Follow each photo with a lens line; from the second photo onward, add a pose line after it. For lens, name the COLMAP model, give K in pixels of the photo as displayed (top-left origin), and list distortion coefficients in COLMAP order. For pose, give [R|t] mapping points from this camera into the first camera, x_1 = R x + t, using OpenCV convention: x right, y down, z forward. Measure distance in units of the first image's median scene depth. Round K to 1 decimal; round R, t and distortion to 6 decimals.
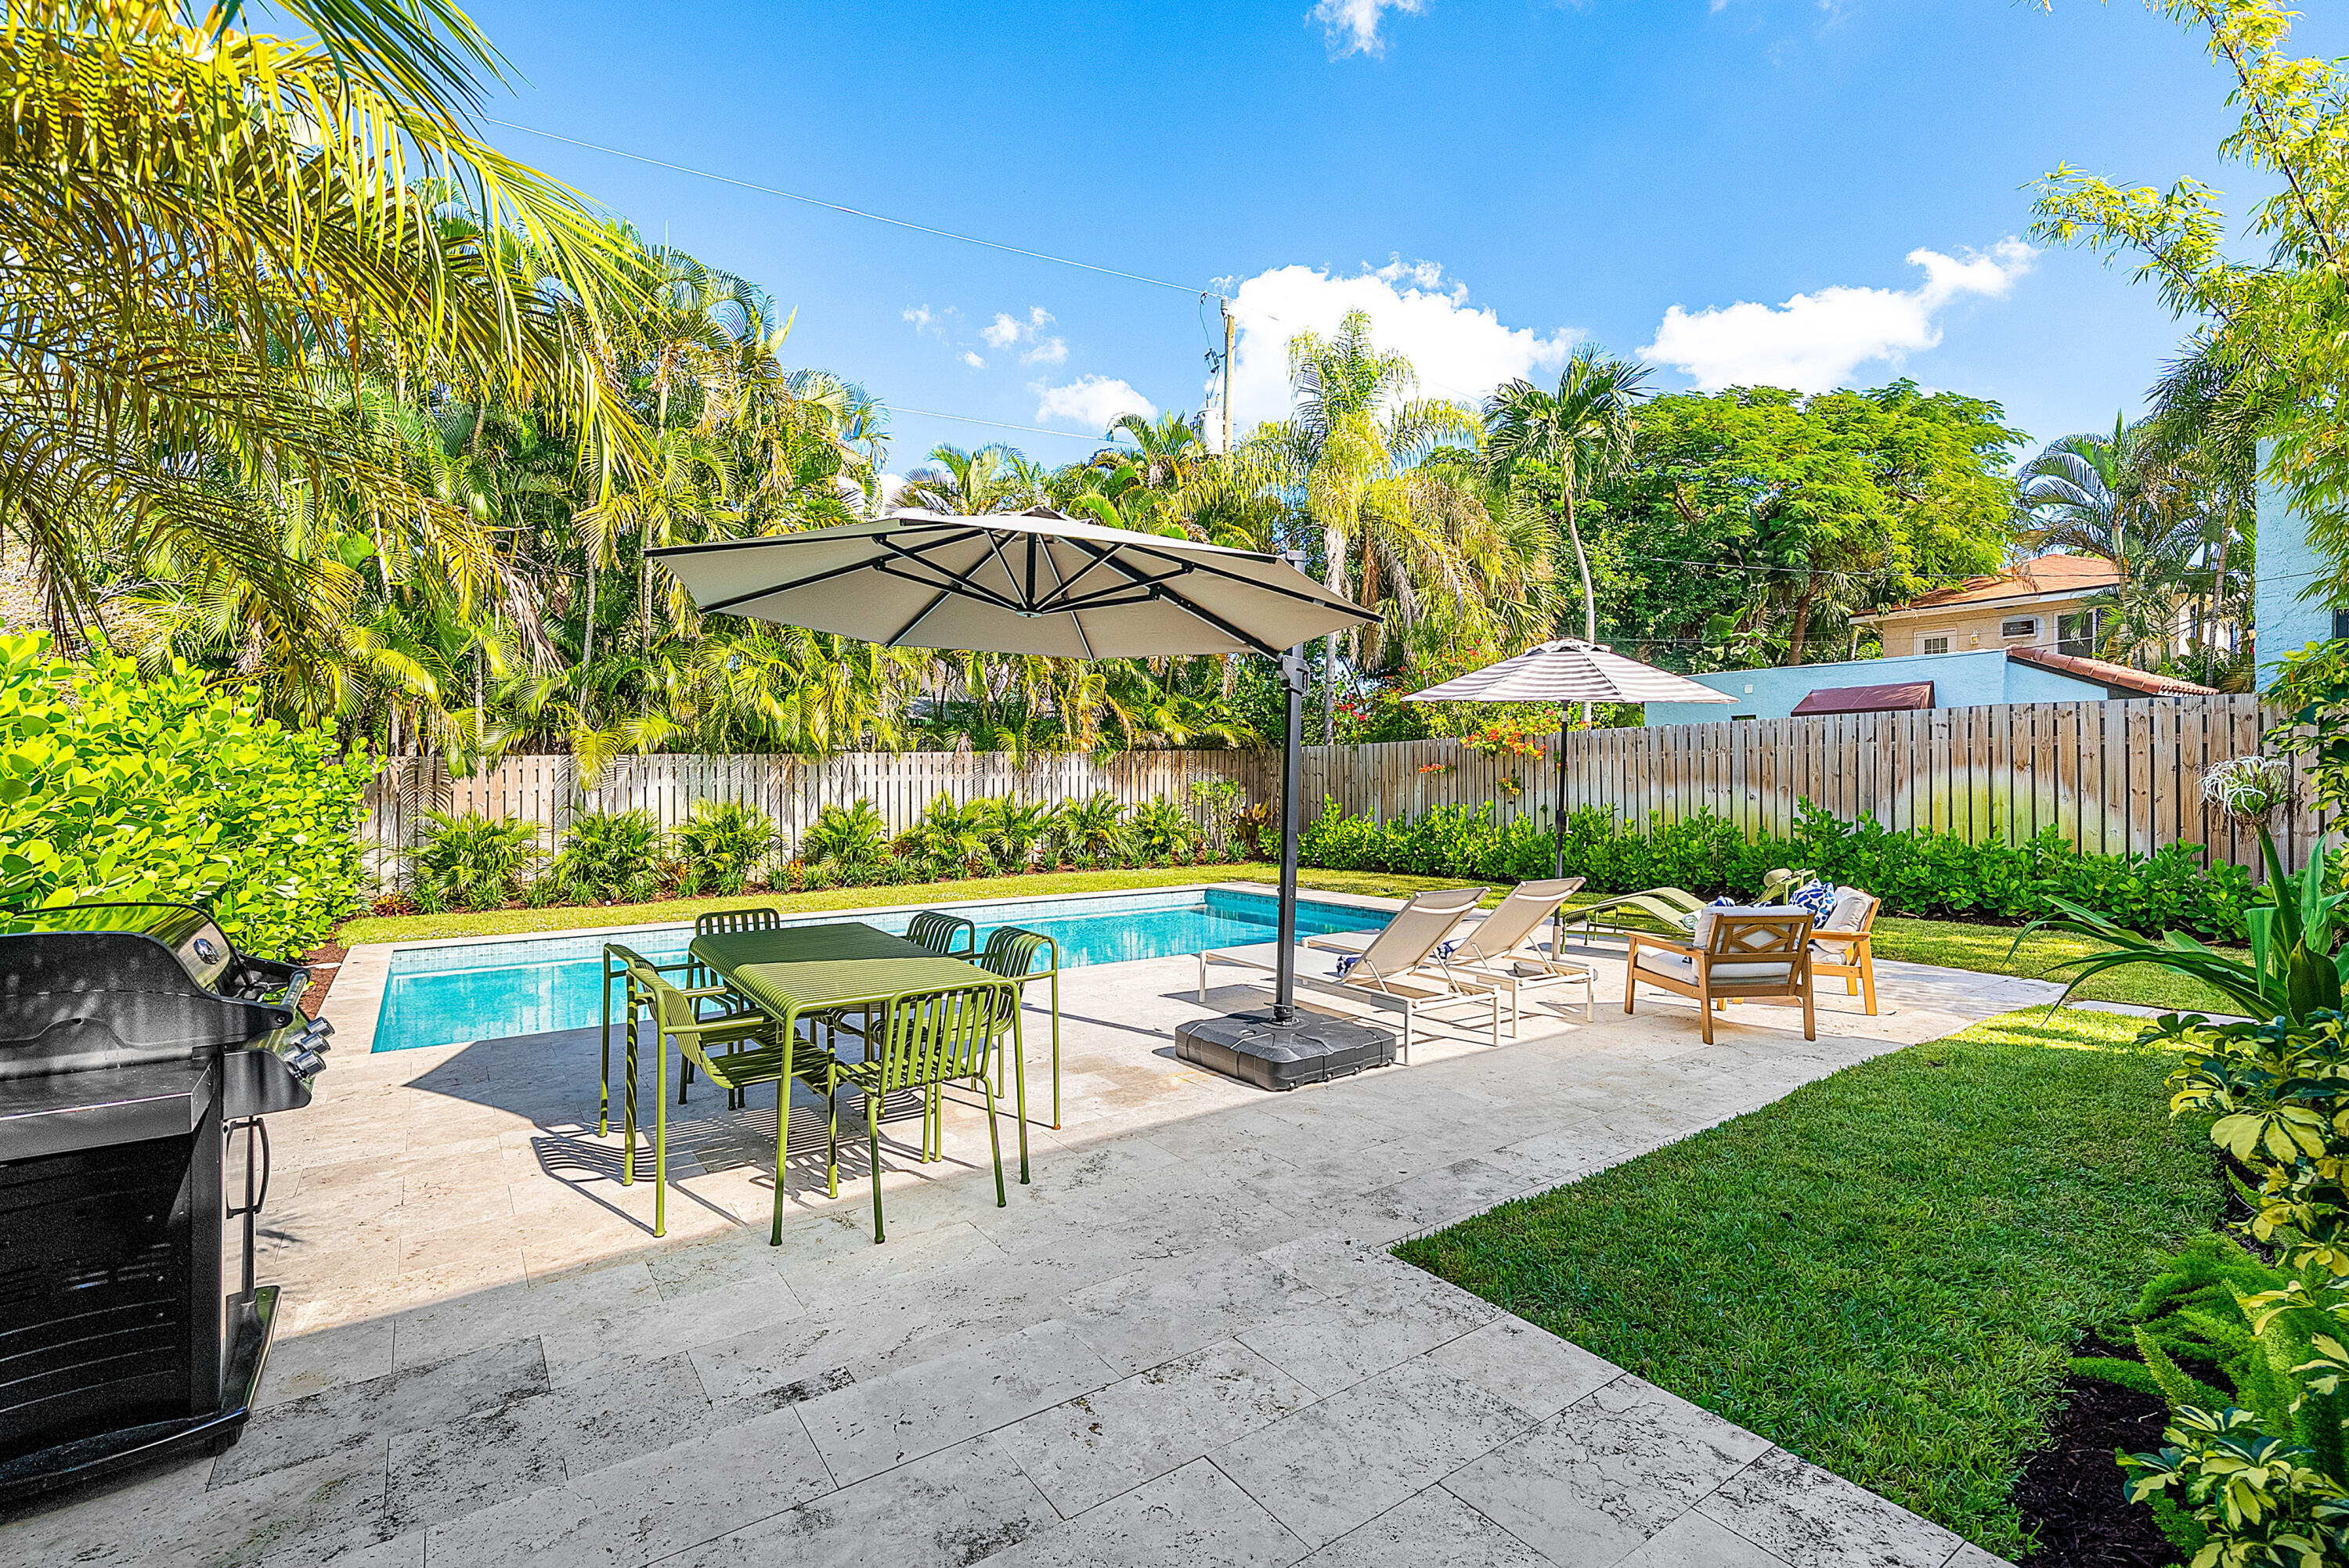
lens RADIAL K [[1032.0, 0, 1180.0], [0, 1032.0, 776.4], [0, 0, 1]] dist [-0.001382, -0.000227]
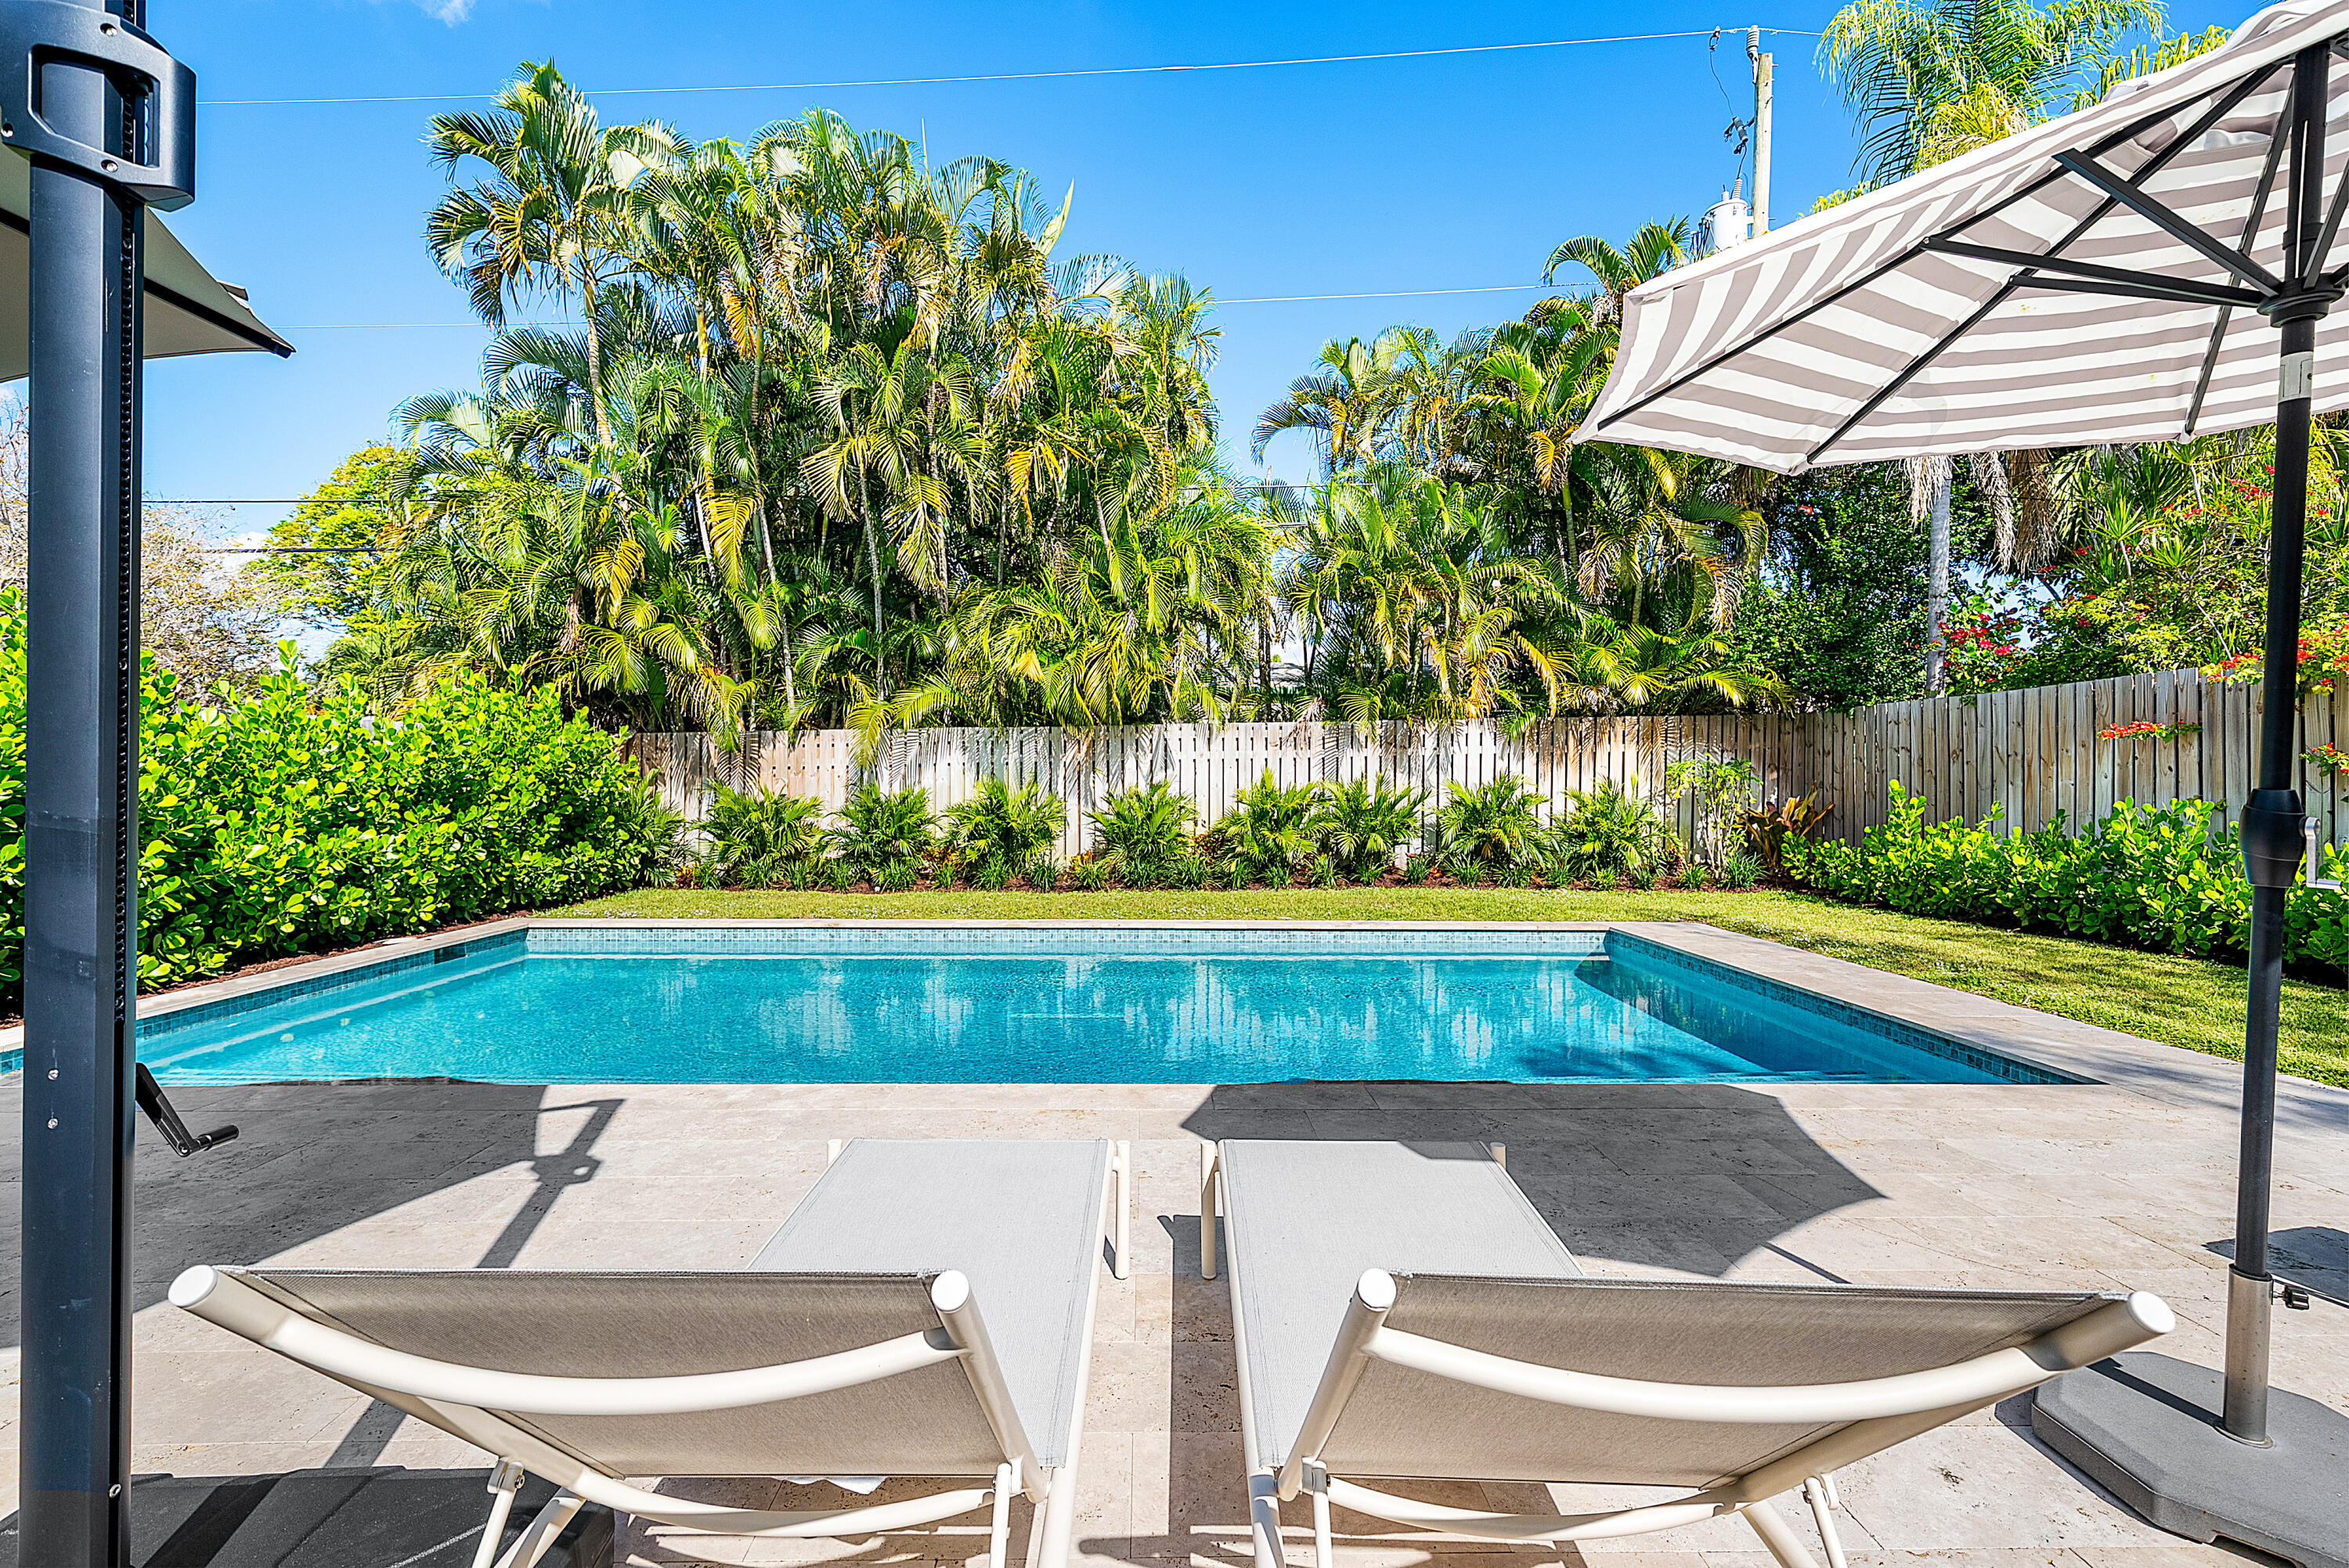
lens RADIAL K [[1032.0, 0, 1173.9], [0, 1032.0, 763.9], [0, 0, 1]] dist [-0.001382, -0.000227]
pose [[0.822585, -0.001434, -0.568641, 0.141736], [-0.003161, 0.999970, -0.007095, 0.013702], [0.568634, 0.007633, 0.822555, 0.311056]]
